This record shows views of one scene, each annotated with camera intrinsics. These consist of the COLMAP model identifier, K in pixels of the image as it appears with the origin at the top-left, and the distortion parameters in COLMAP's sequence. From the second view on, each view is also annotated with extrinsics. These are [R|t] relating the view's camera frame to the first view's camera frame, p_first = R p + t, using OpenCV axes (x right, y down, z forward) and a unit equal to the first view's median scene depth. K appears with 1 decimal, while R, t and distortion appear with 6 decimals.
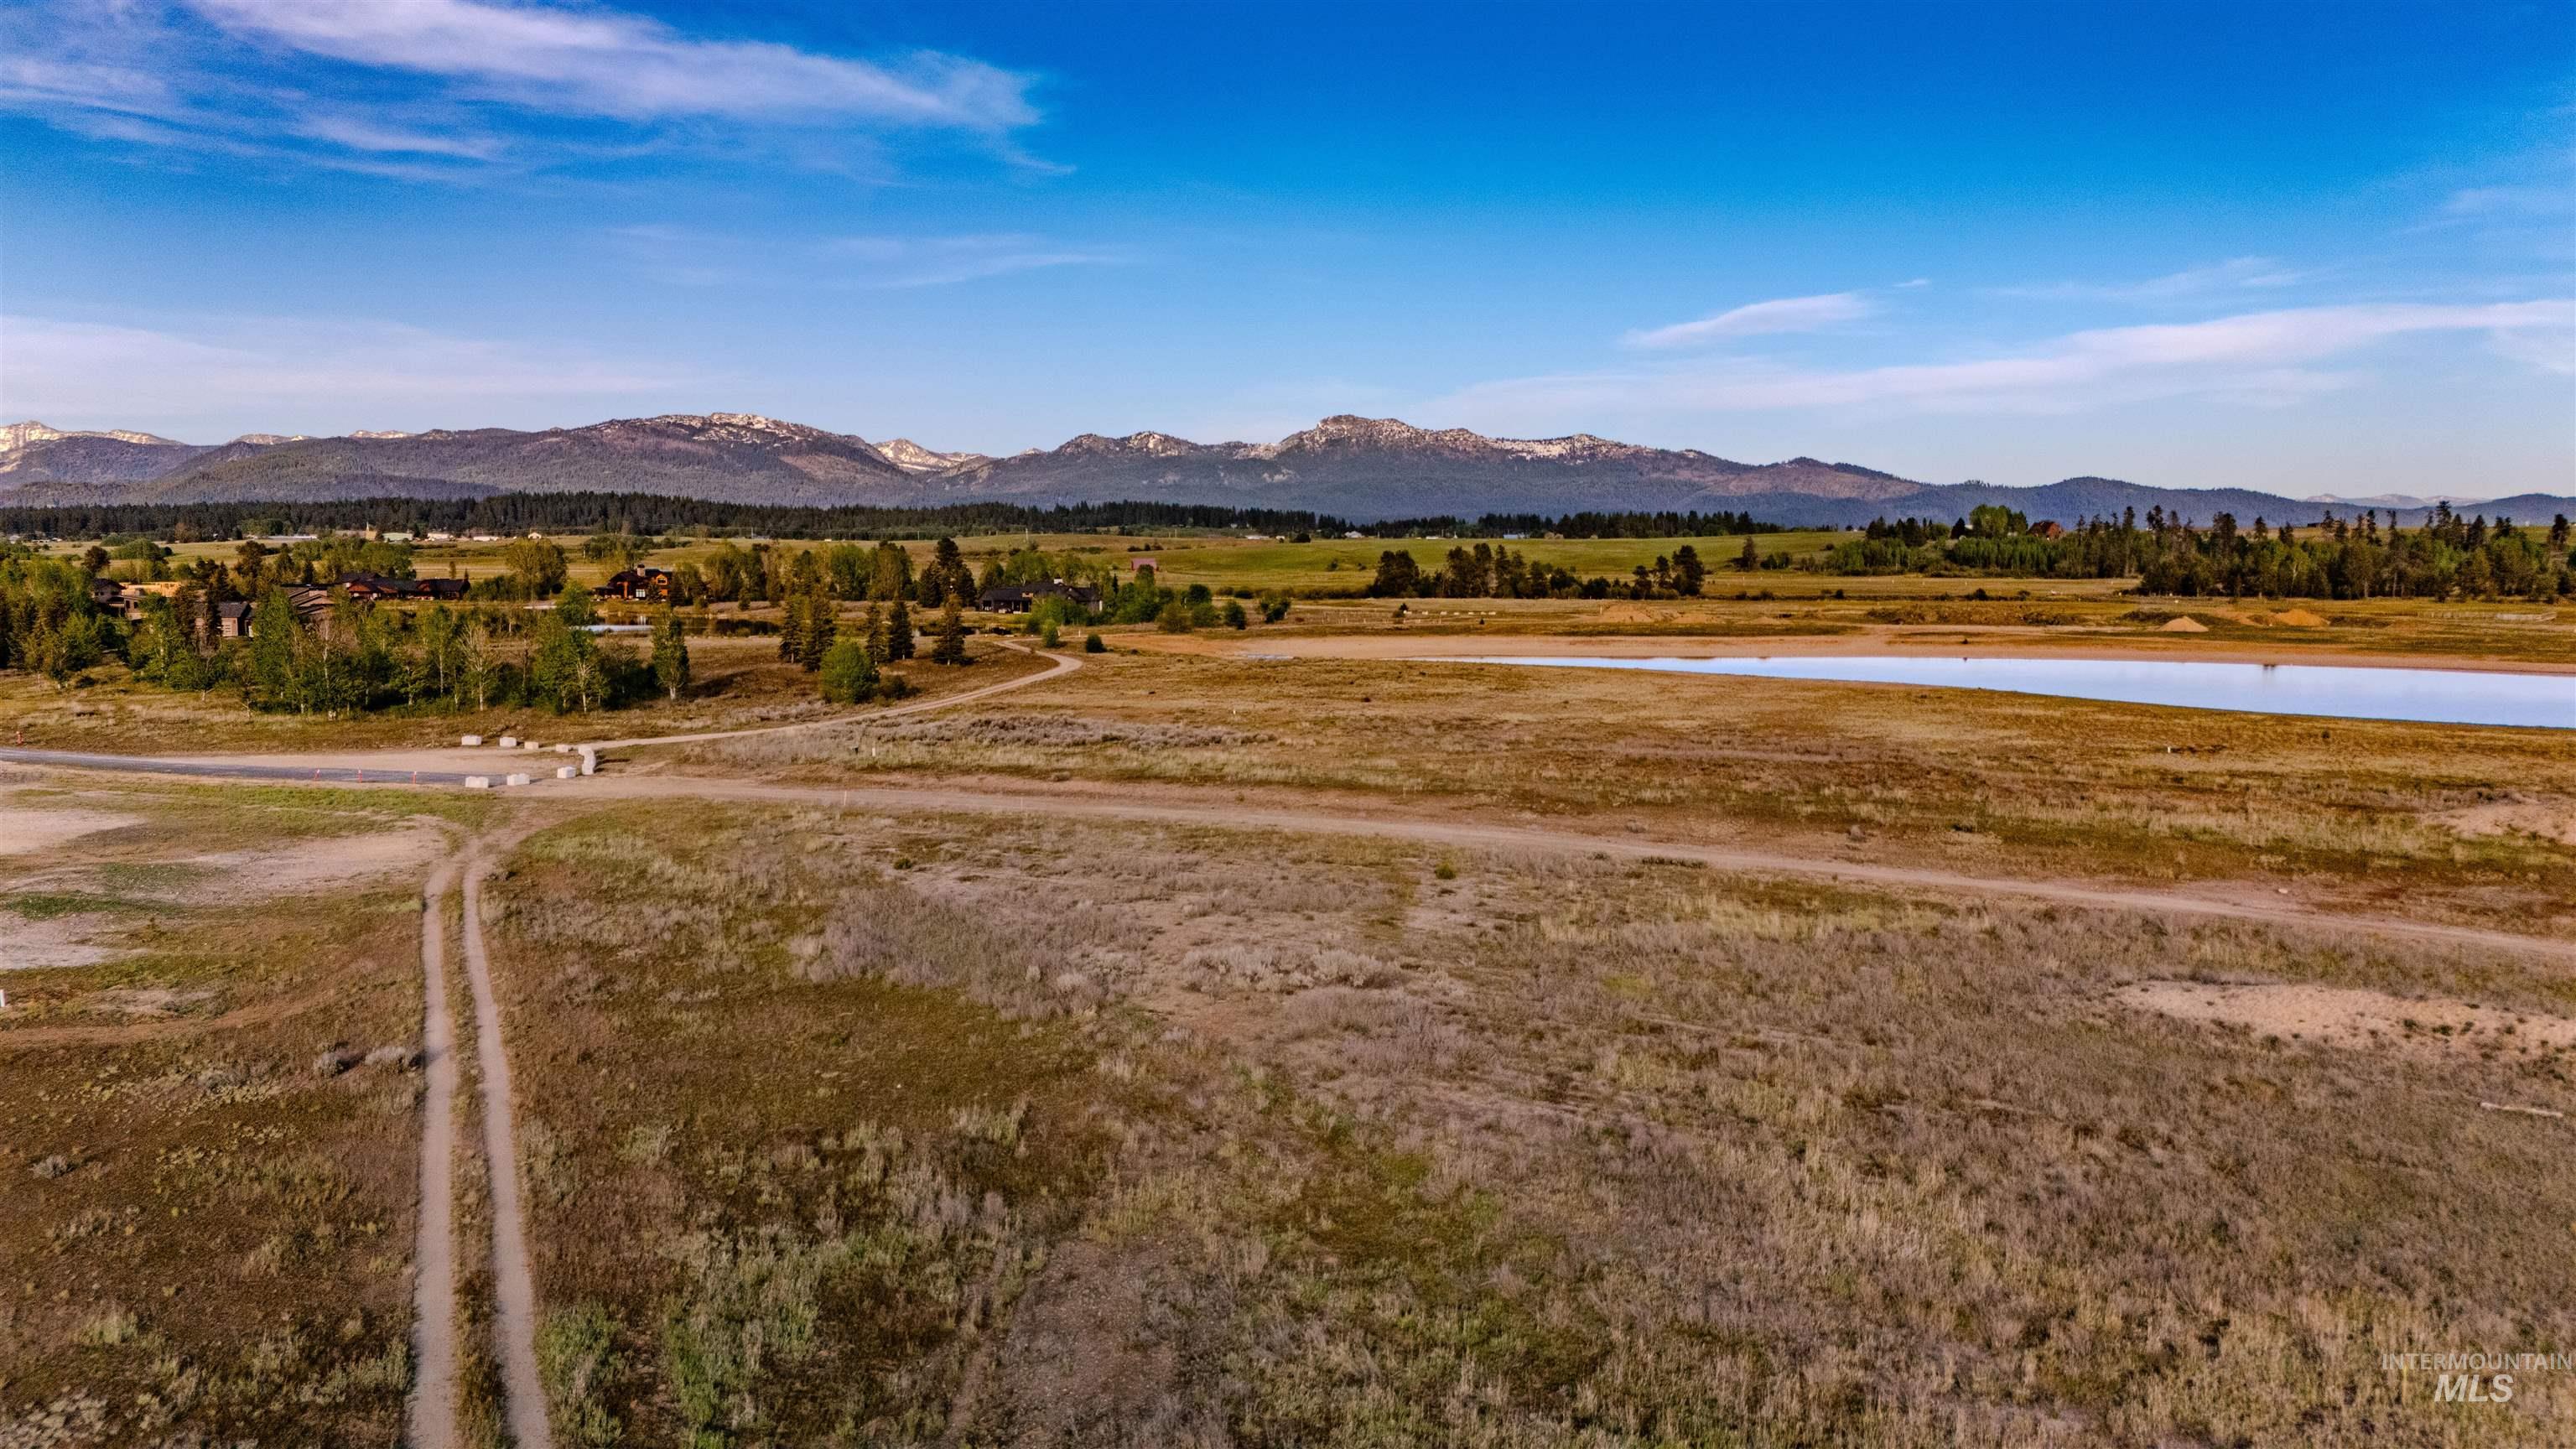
lens RADIAL K [[1869.2, 0, 1292.2], [0, 1869.2, 736.6], [0, 0, 1]] dist [0.143052, -0.205101]
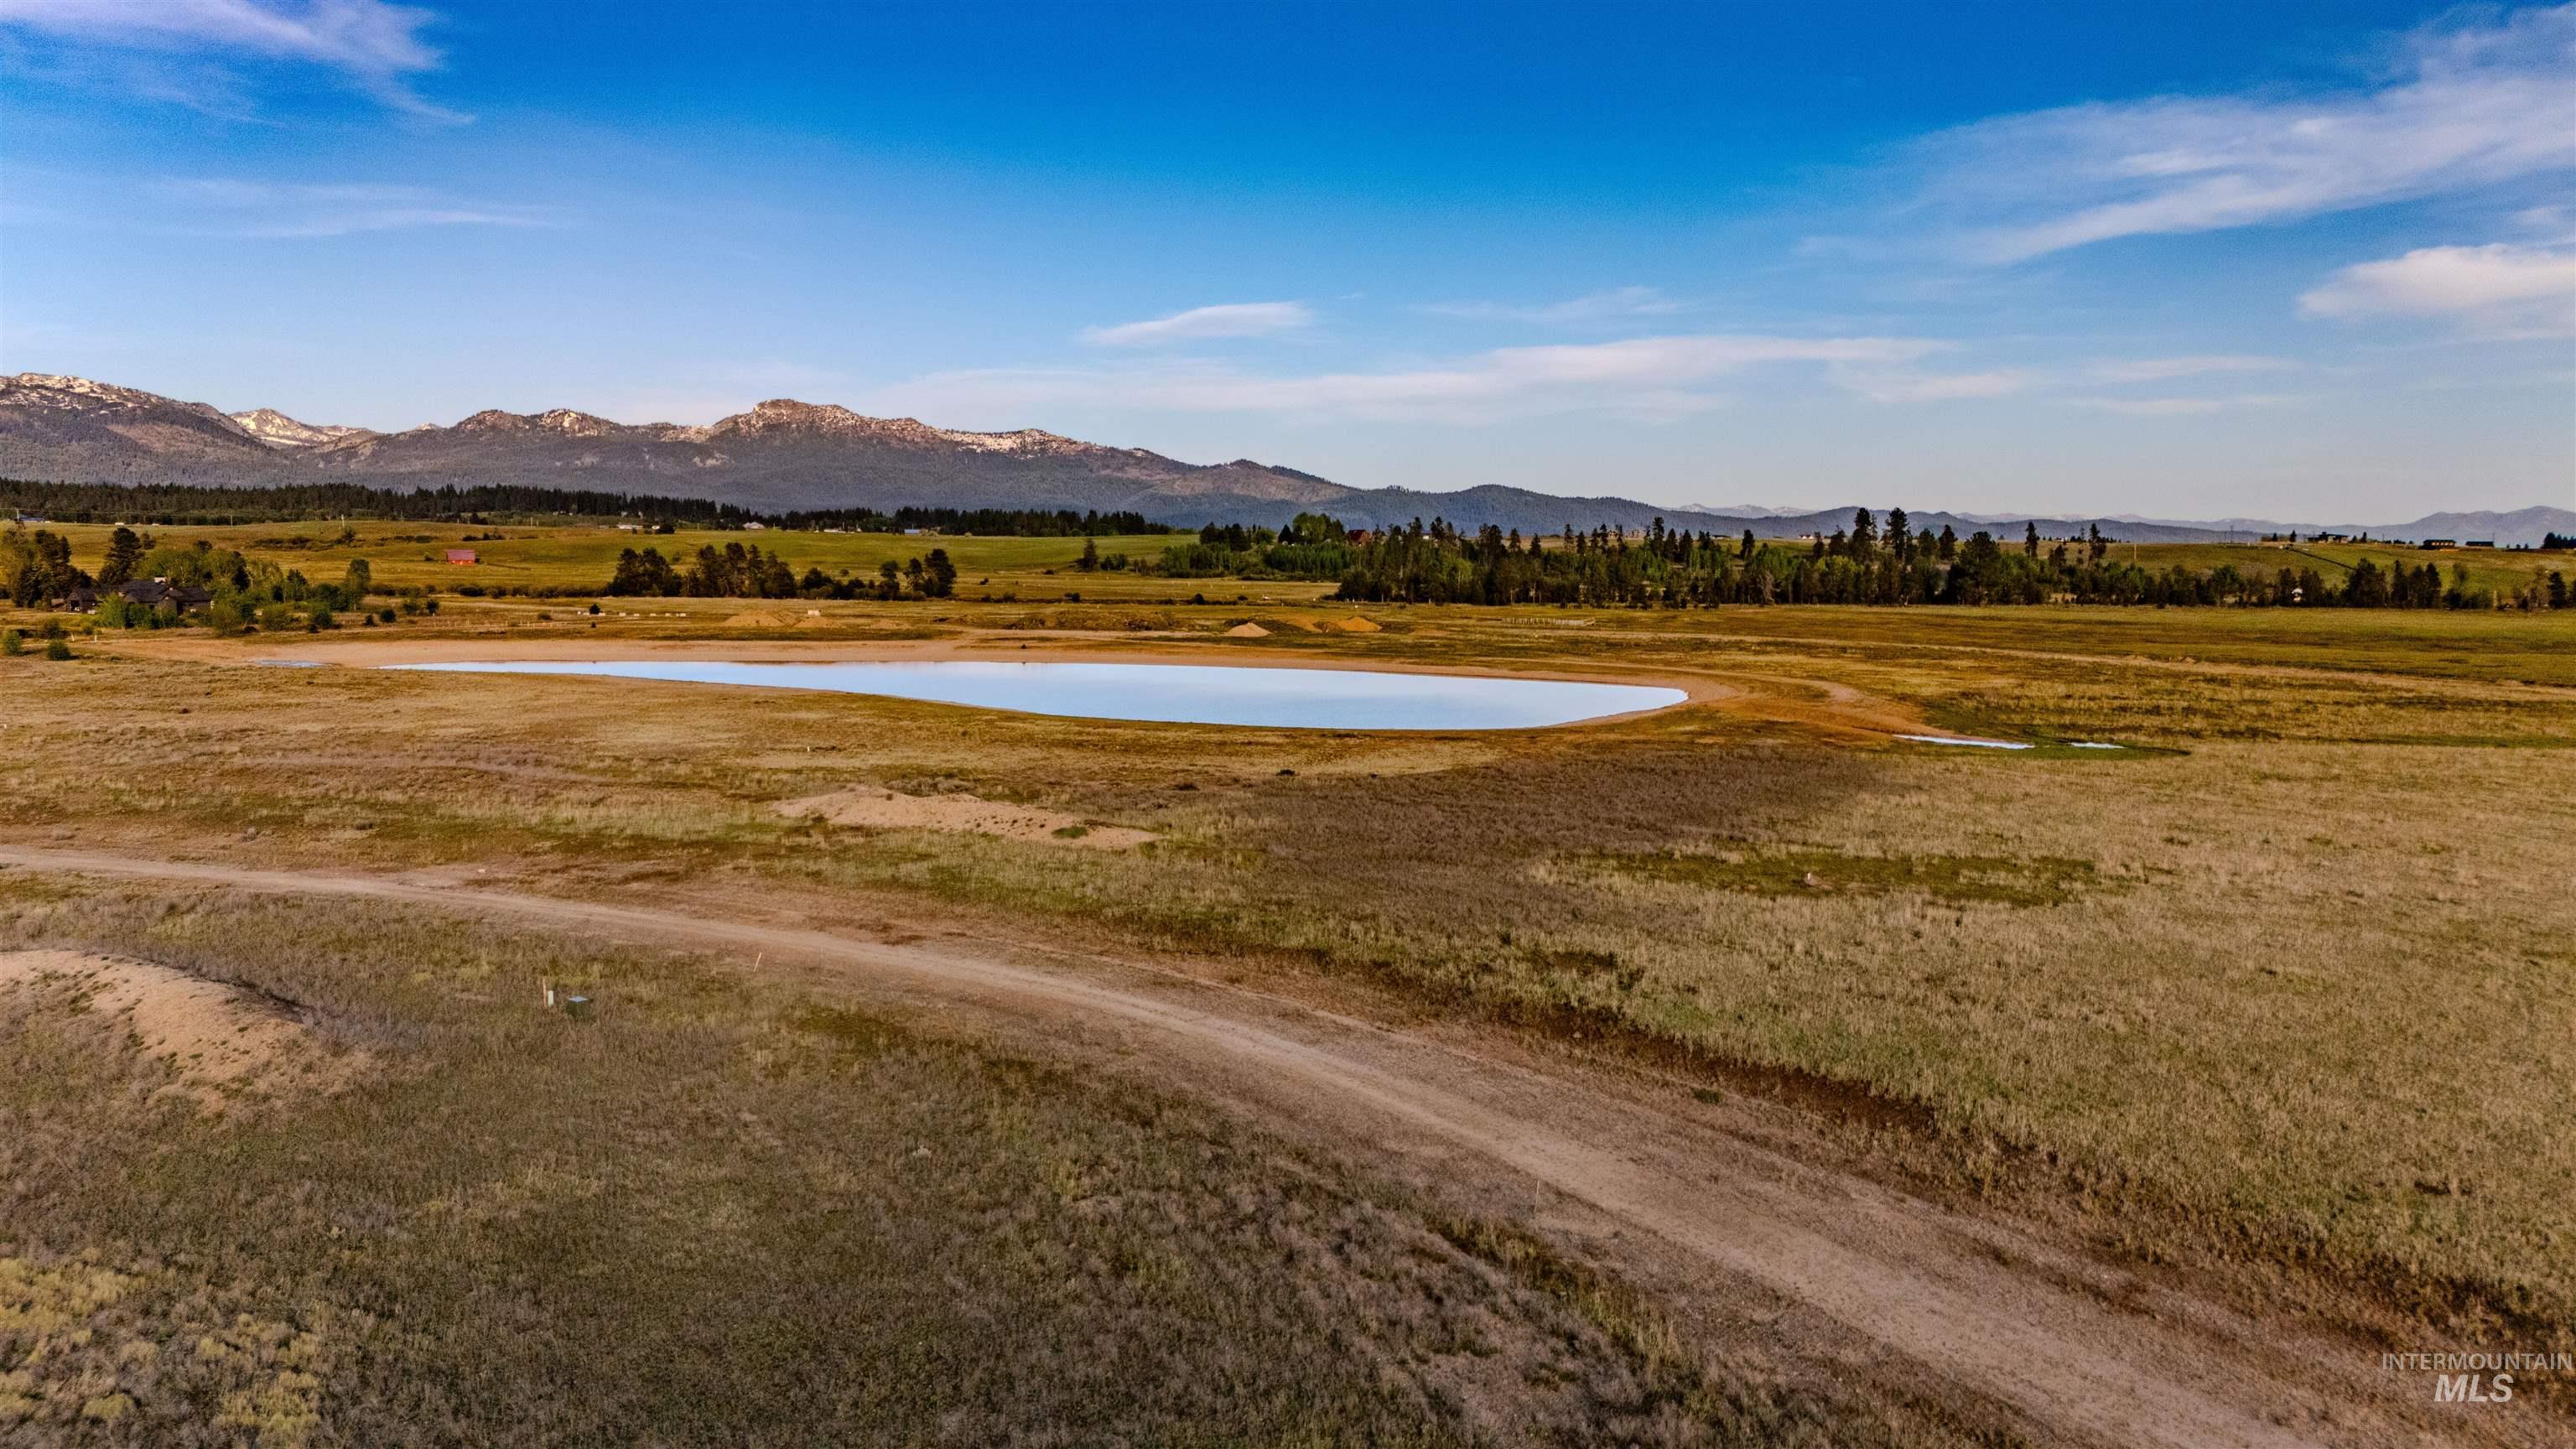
lens RADIAL K [[1900.7, 0, 1302.2], [0, 1900.7, 731.2], [0, 0, 1]] dist [0.087882, -0.082633]
pose [[0.960626, -0.016785, 0.277338, 0.111638], [0.017182, 0.999852, 0.001000, 0.000180], [-0.277313, 0.003805, 0.960772, -0.049479]]
